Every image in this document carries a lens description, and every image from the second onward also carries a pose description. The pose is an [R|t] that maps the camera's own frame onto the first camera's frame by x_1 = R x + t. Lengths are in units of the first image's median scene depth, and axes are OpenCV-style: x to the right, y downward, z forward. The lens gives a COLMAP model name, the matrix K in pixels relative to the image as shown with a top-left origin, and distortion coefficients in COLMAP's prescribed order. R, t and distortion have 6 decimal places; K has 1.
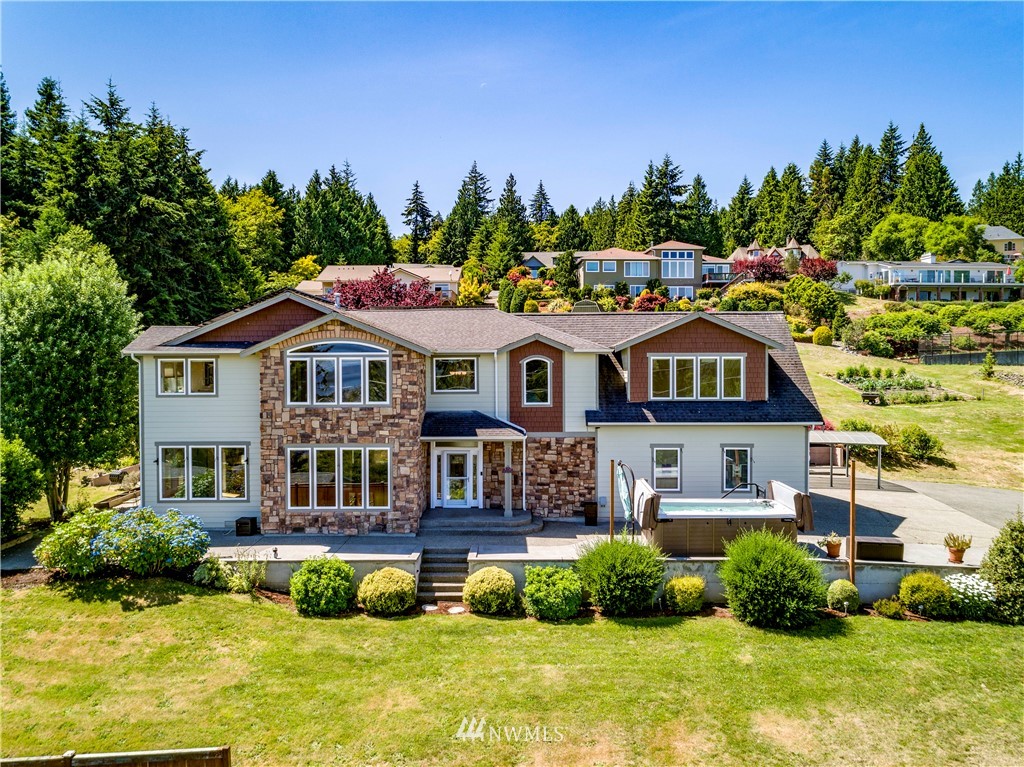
lens RADIAL K [[745.4, 0, 488.0], [0, 745.4, 376.7], [0, 0, 1]] dist [0.012630, 0.008518]
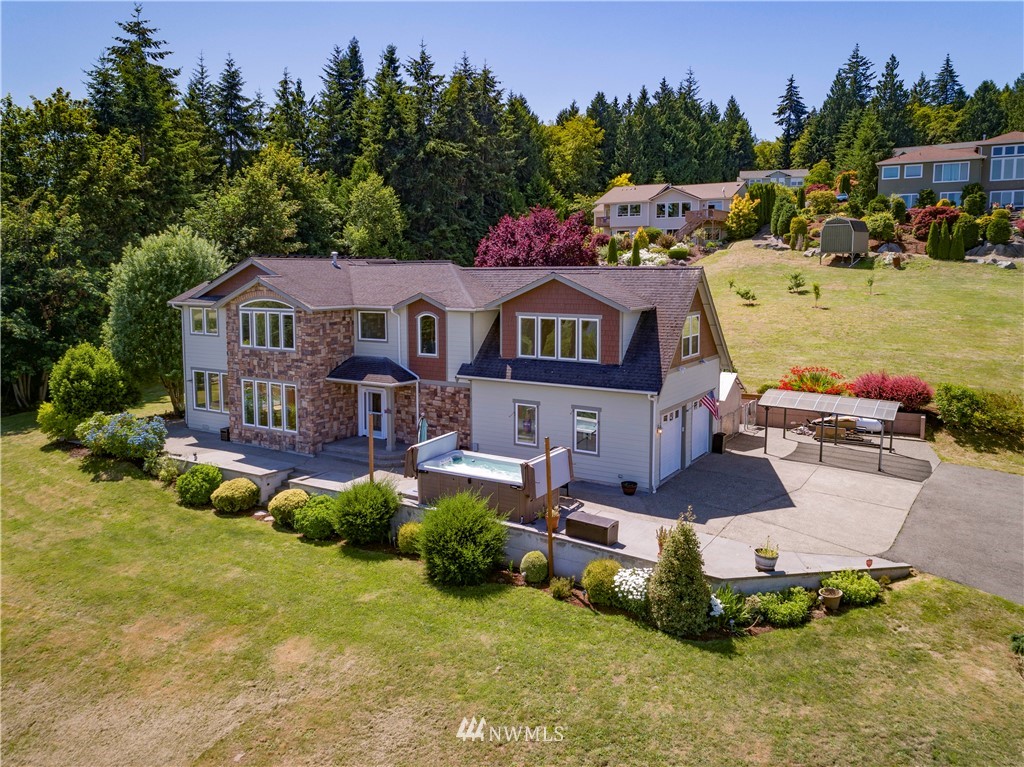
lens RADIAL K [[745.4, 0, 502.5], [0, 745.4, 337.6], [0, 0, 1]] dist [0.012630, 0.008518]
pose [[0.863836, 0.046694, -0.501604, 0.725837], [-0.009477, 0.997025, 0.076491, -0.076281], [0.503684, -0.061322, 0.861709, 0.090399]]
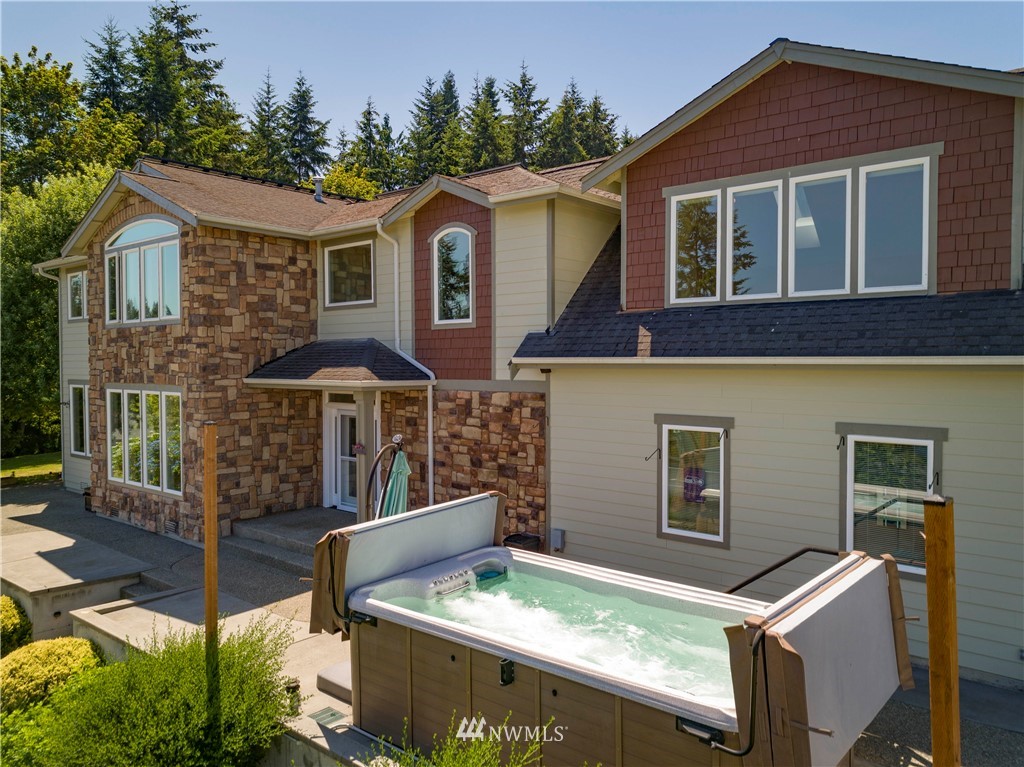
lens RADIAL K [[745.4, 0, 512.8], [0, 745.4, 379.6], [0, 0, 1]] dist [0.012630, 0.008518]
pose [[0.788816, 0.019671, -0.614315, 0.400486], [-0.011547, 0.999786, 0.017187, 0.065532], [0.614521, -0.006464, 0.788874, 0.636132]]
